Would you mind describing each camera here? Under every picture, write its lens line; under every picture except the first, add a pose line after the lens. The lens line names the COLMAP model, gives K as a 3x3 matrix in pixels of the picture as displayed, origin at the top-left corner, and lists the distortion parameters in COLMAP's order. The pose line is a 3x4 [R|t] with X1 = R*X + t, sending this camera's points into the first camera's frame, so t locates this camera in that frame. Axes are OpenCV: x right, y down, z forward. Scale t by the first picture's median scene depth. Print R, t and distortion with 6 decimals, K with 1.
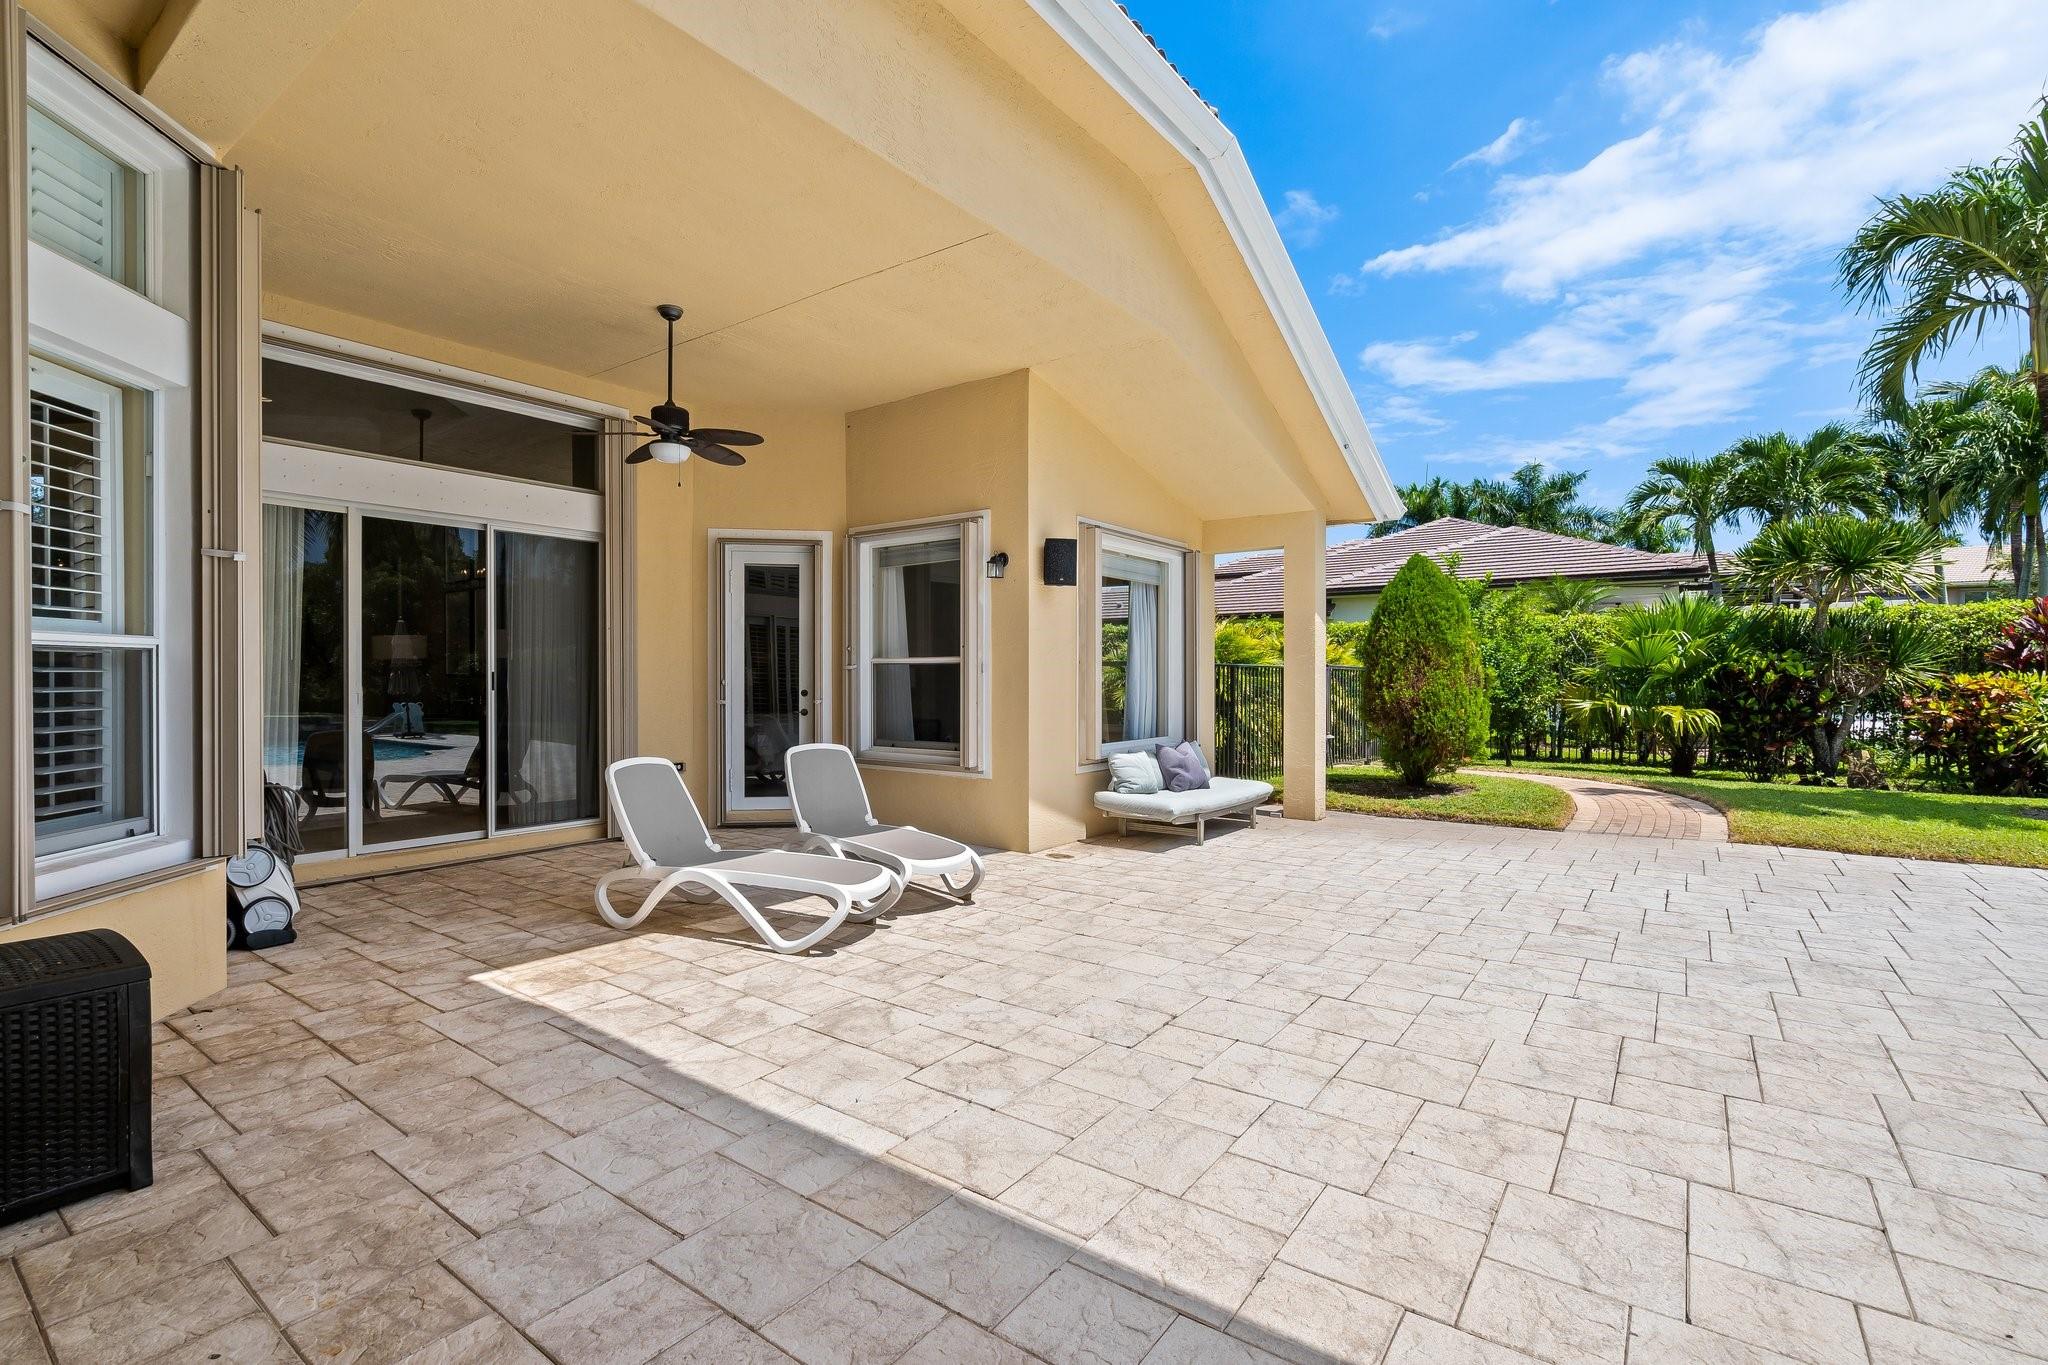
lens RADIAL K [[924.8, 0, 1019.5], [0, 924.8, 677.8], [0, 0, 1]] dist [-0.004260, -0.000417]
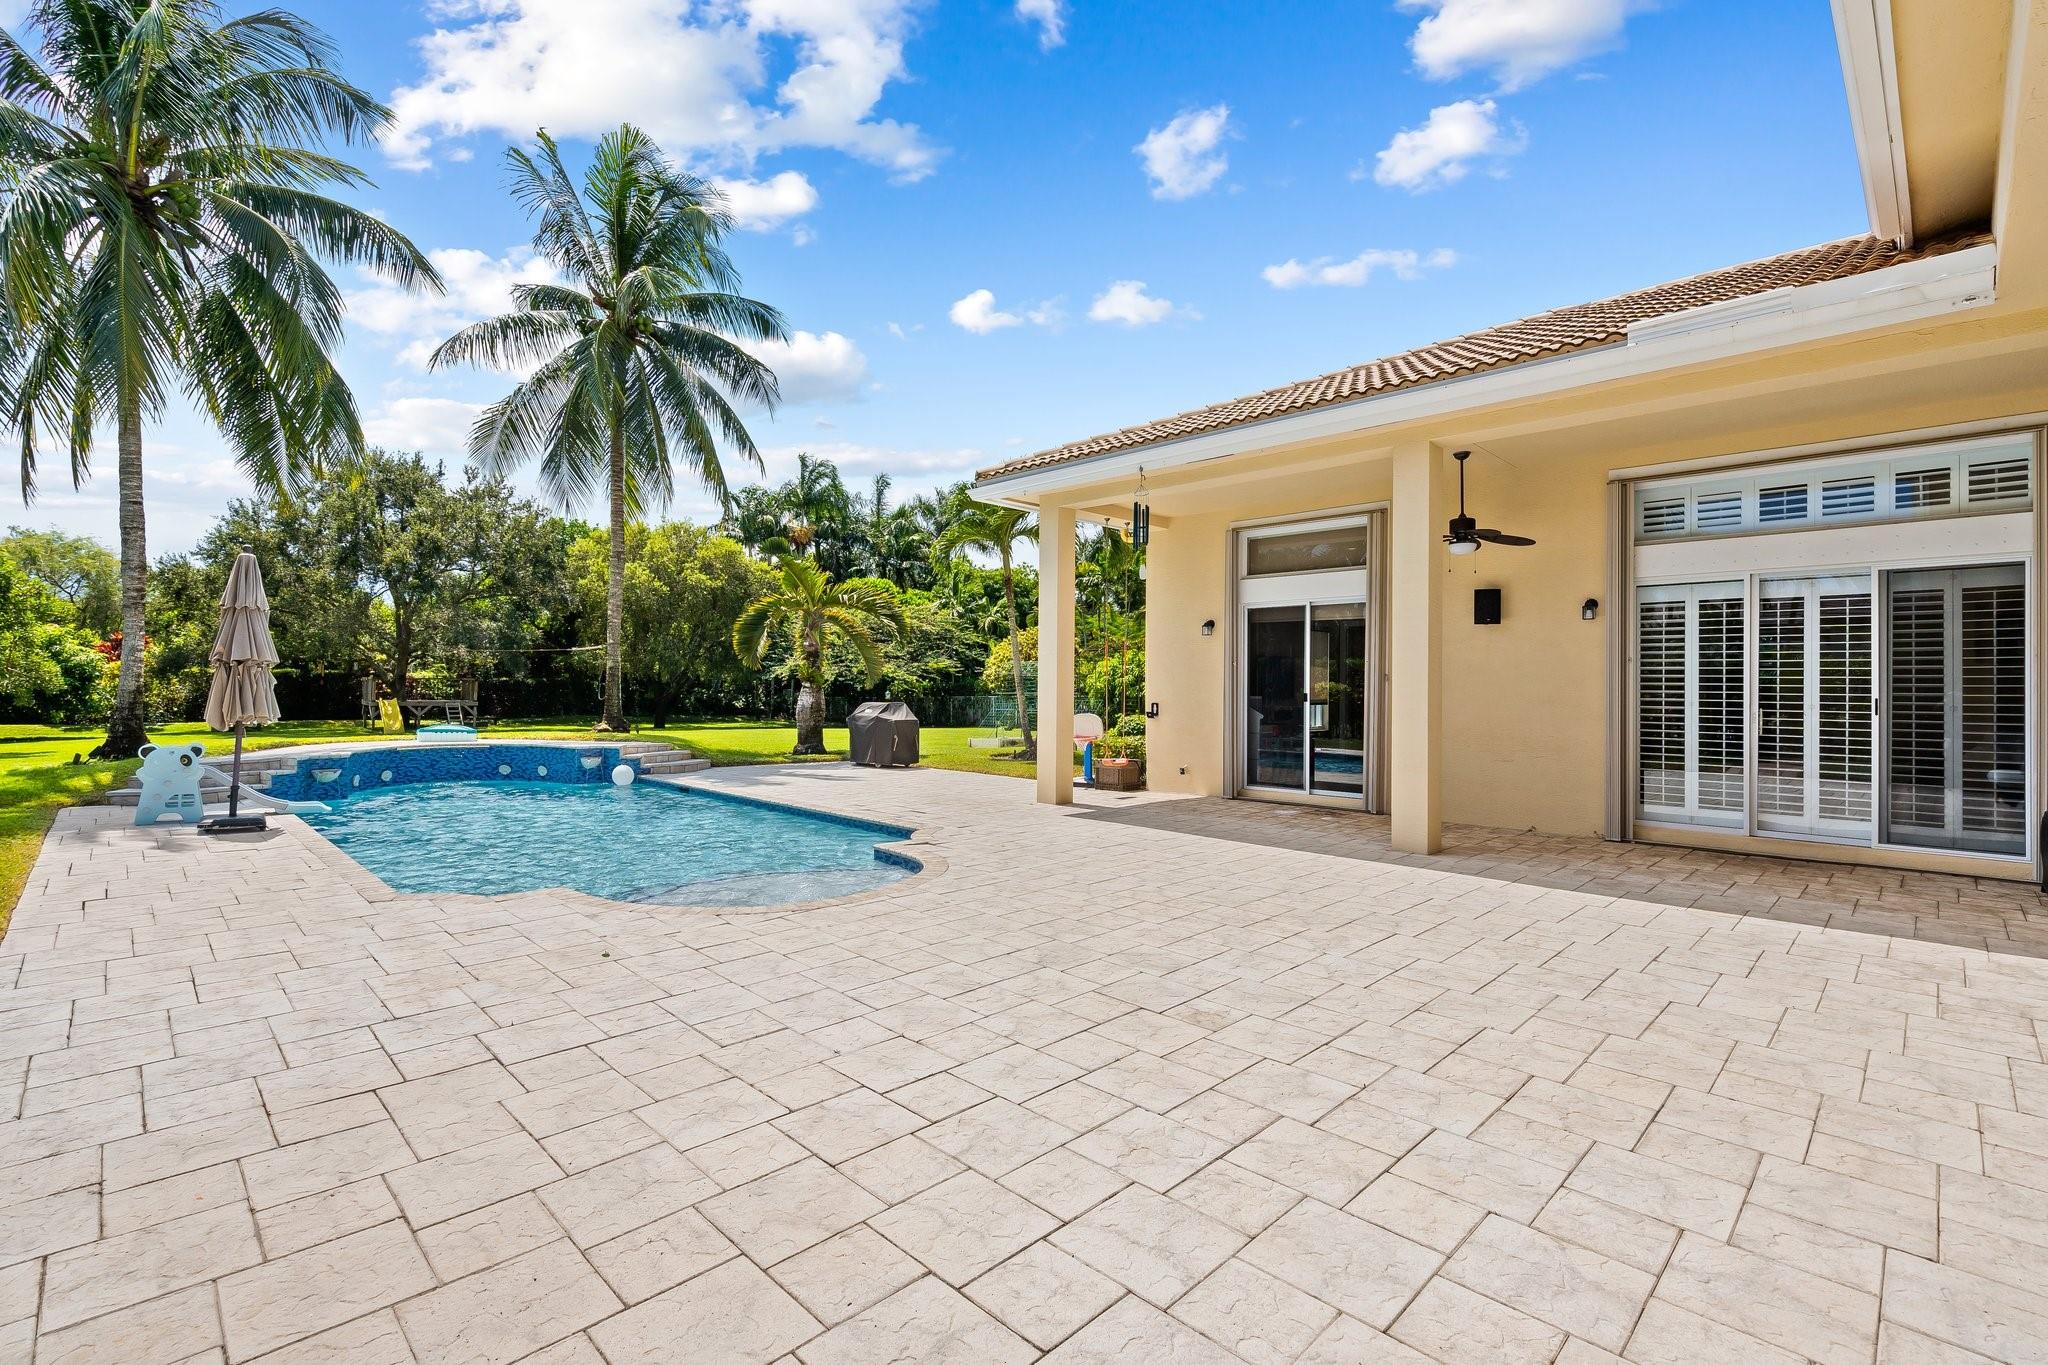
lens RADIAL K [[924.8, 0, 1019.5], [0, 924.8, 677.8], [0, 0, 1]] dist [-0.004260, -0.000417]
pose [[-0.987777, -0.009709, 0.155569, 0.743282], [-0.010994, 0.999912, -0.007401, -0.019236], [-0.155484, -0.009021, -0.987797, 2.106072]]
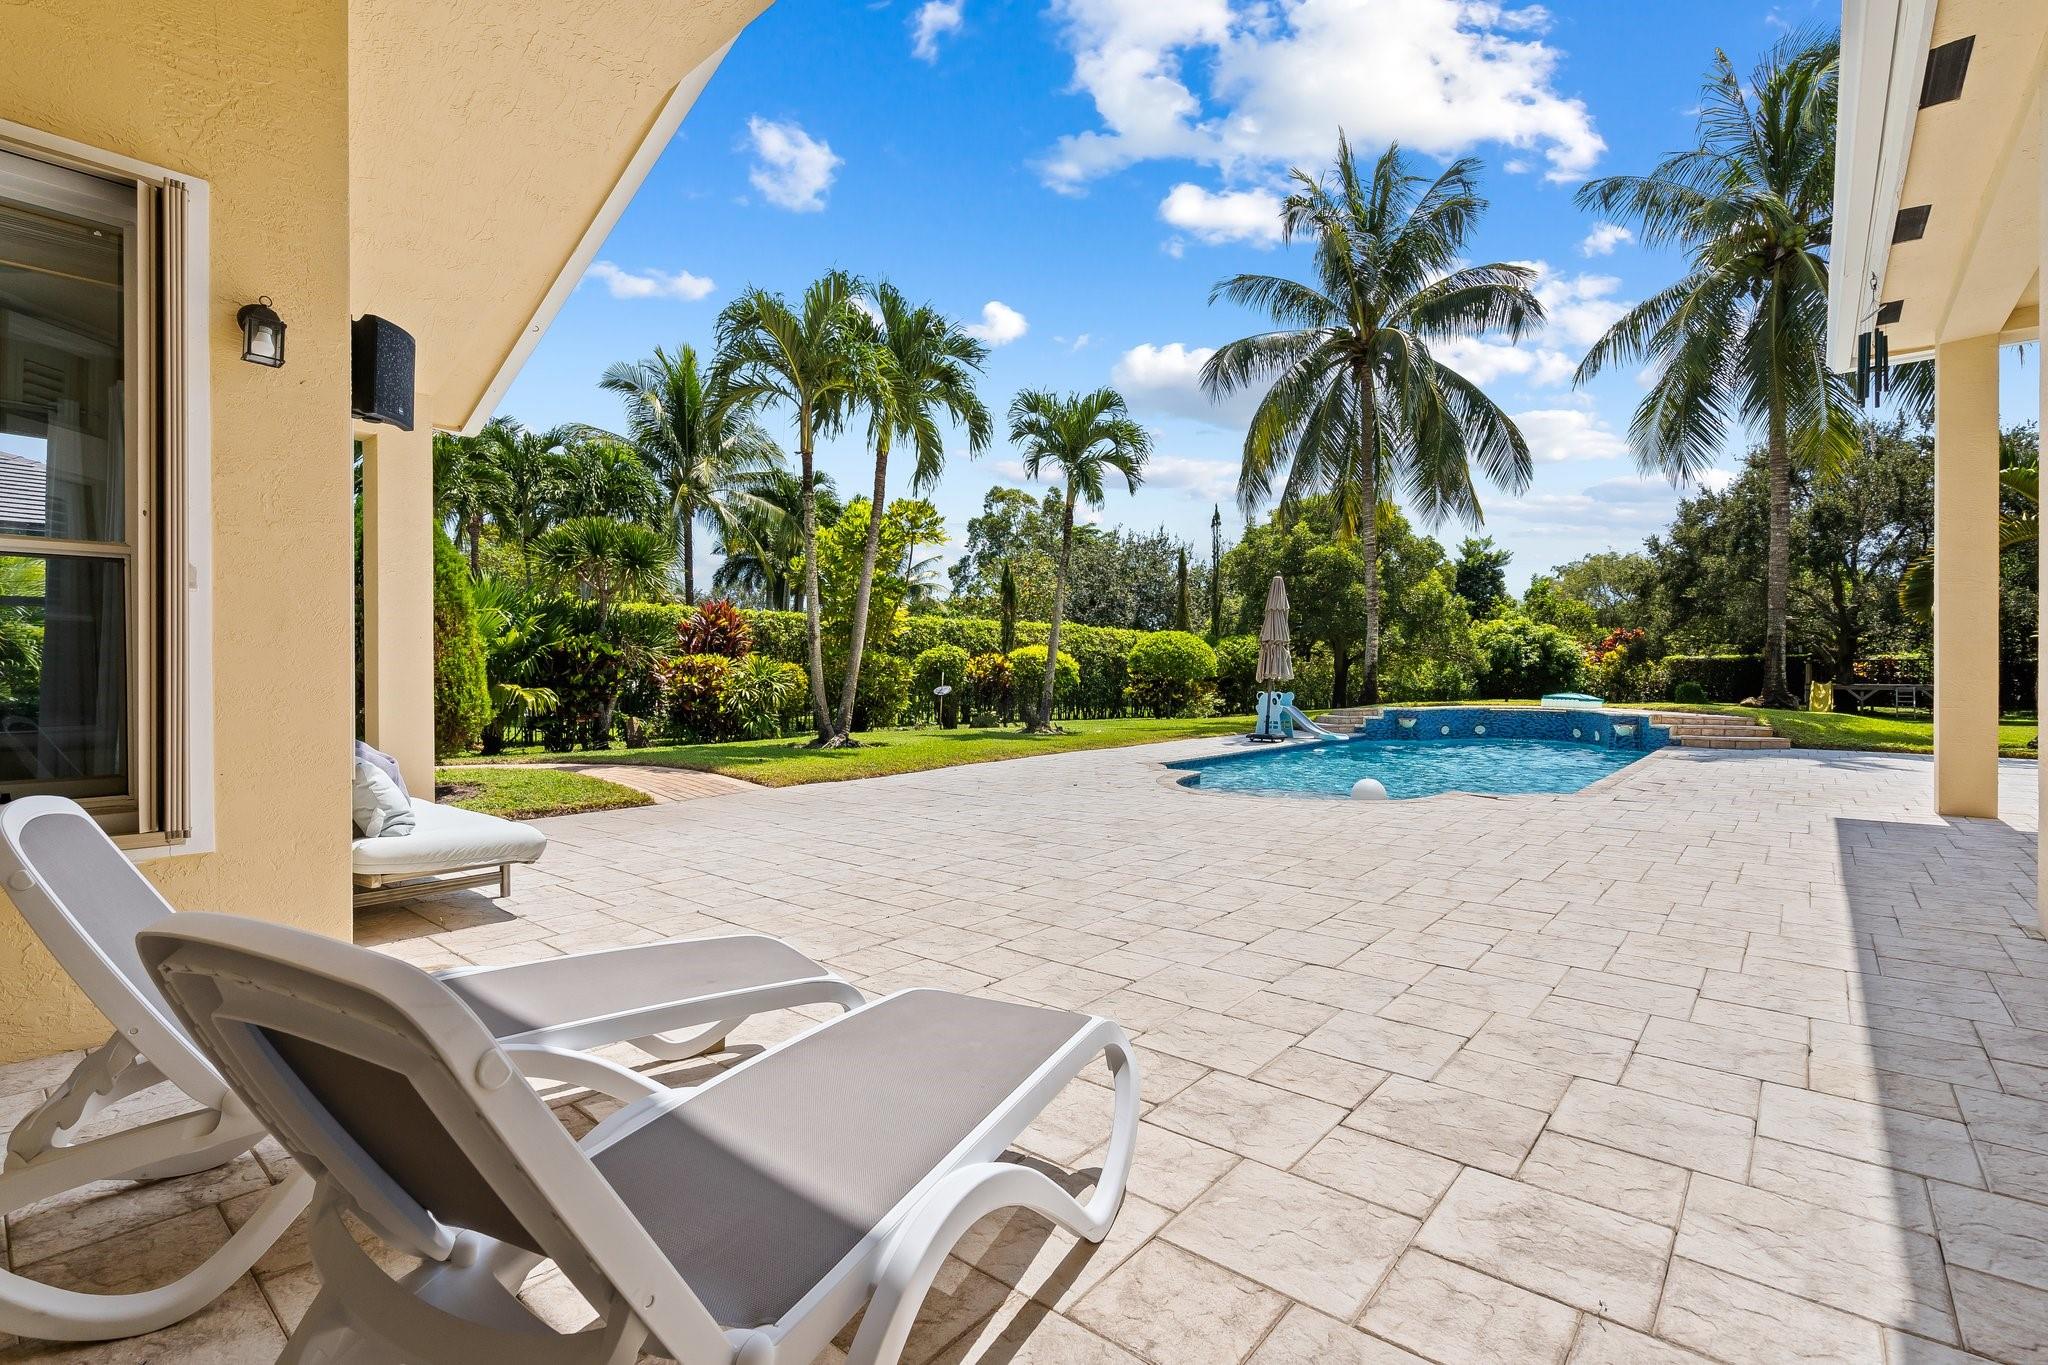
lens RADIAL K [[924.8, 0, 1019.5], [0, 924.8, 677.8], [0, 0, 1]] dist [-0.004260, -0.000417]
pose [[0.075708, -0.006283, 0.997110, -0.688331], [0.004100, 0.999974, 0.005990, 0.055843], [-0.997122, 0.003634, 0.075732, 1.052009]]
